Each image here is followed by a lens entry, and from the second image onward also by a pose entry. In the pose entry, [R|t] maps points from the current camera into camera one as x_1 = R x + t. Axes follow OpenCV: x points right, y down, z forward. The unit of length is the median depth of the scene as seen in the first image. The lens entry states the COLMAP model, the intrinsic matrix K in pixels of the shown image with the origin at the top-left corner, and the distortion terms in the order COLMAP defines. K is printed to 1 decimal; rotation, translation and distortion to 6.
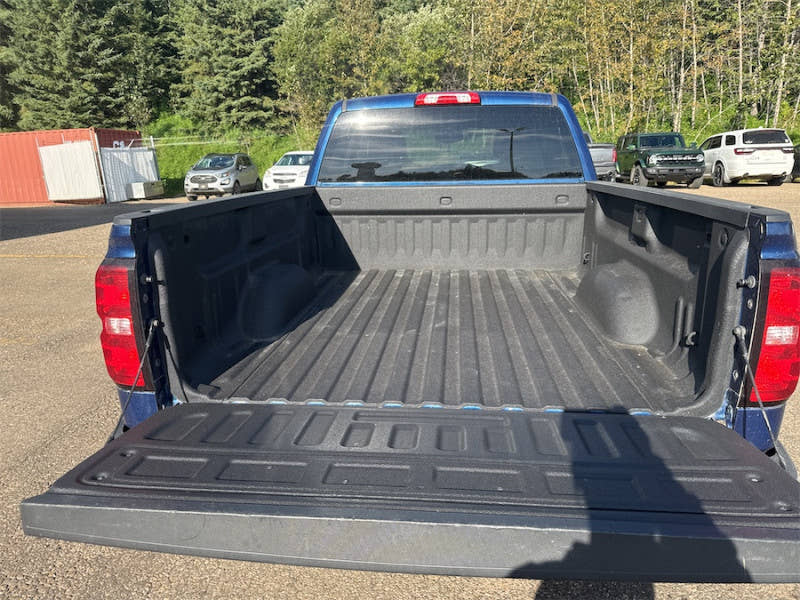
lens RADIAL K [[570.9, 0, 400.7], [0, 570.9, 304.8], [0, 0, 1]] dist [-0.005948, -0.003779]
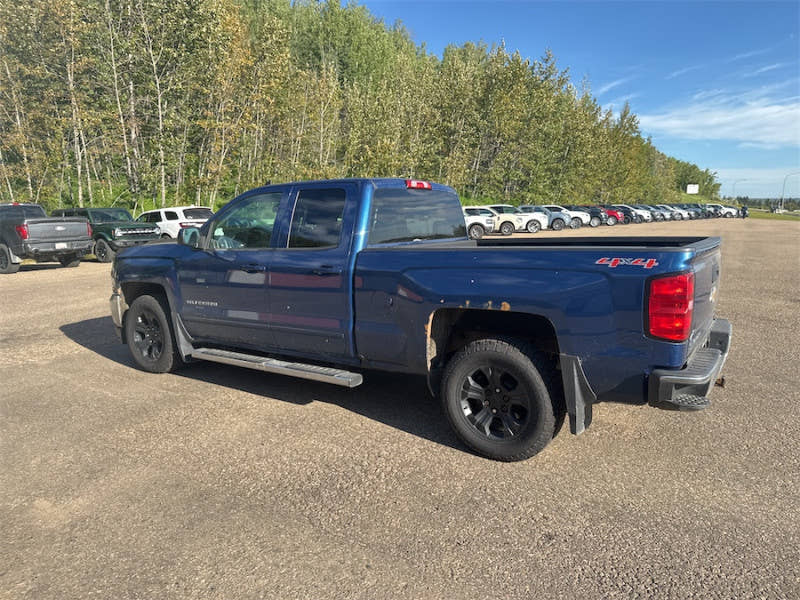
lens RADIAL K [[564.9, 0, 404.4], [0, 564.9, 304.4], [0, 0, 1]] dist [0.077607, -0.115276]
pose [[0.454014, -0.125031, 0.882178, -0.211913], [0.237482, 0.971269, 0.015438, -0.018185], [-0.858763, 0.202492, 0.470663, 0.076047]]
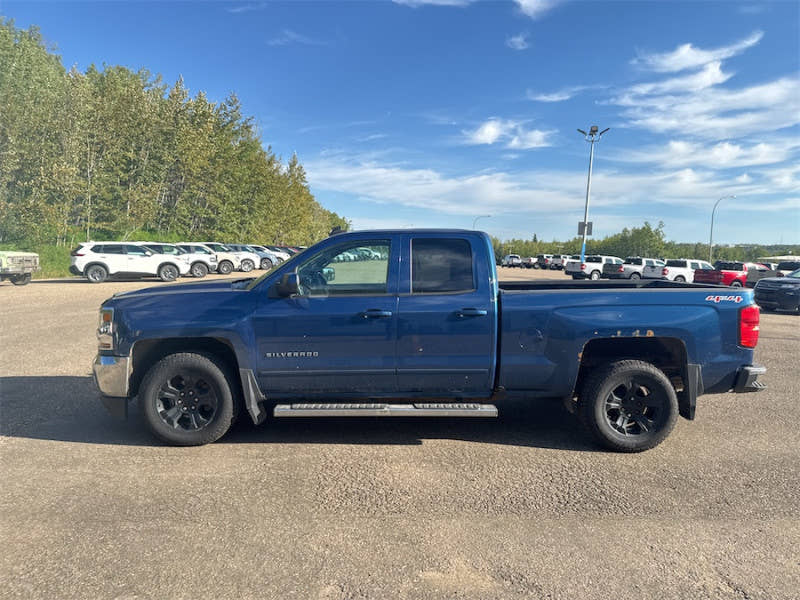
lens RADIAL K [[564.9, 0, 404.4], [0, 564.9, 304.4], [0, 0, 1]] dist [0.077607, -0.115276]
pose [[-0.137552, -0.071178, 0.987934, -0.263064], [0.251468, 0.962225, 0.104338, -0.069756], [-0.958041, 0.262786, -0.114457, 0.254253]]
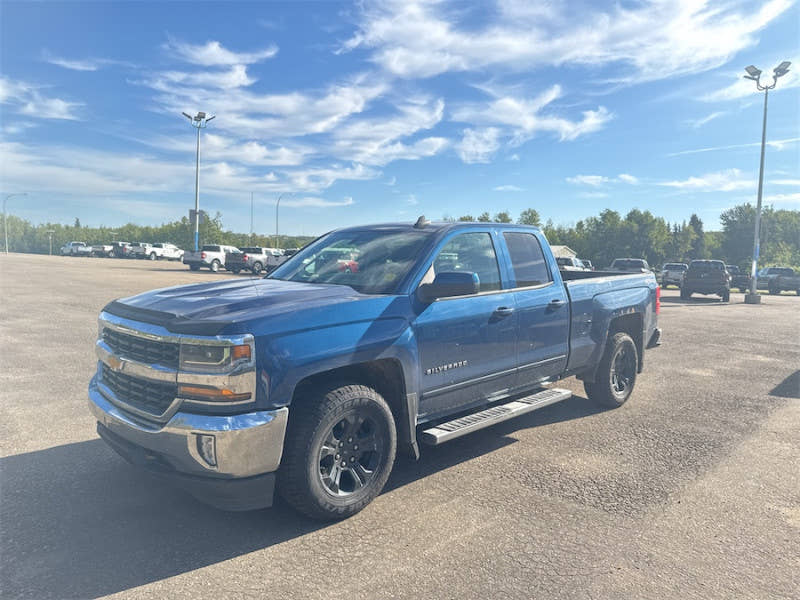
lens RADIAL K [[563.1, 0, 407.7], [0, 563.1, 302.7], [0, 0, 1]] dist [0.075609, -0.093896]
pose [[-0.787032, -0.053703, 0.614571, -0.133912], [0.159578, 0.944576, 0.286899, -0.117269], [-0.595916, 0.323870, -0.734841, 0.424367]]
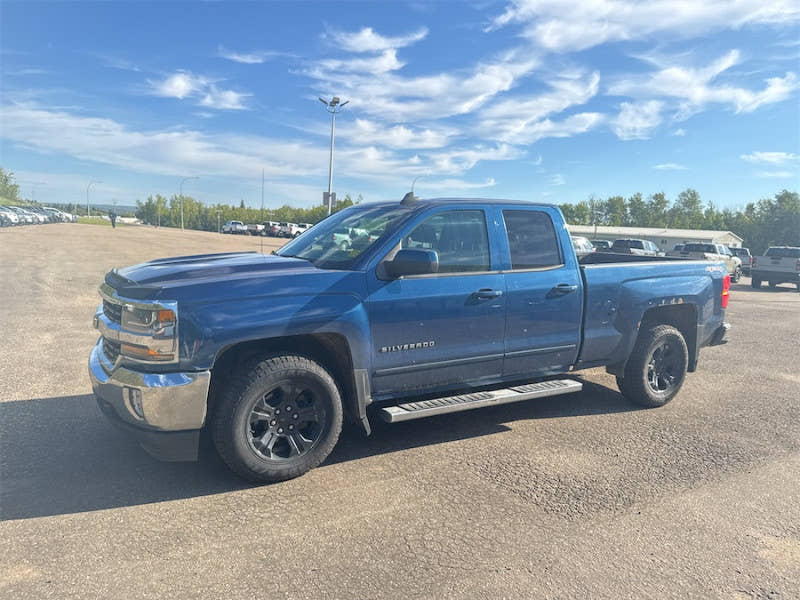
lens RADIAL K [[564.9, 0, 404.4], [0, 564.9, 304.4], [0, 0, 1]] dist [0.077607, -0.115276]
pose [[-0.609071, -0.108193, 0.785701, -0.175654], [0.187353, 0.942988, 0.275087, -0.104635], [-0.770670, 0.314751, -0.554076, 0.382683]]
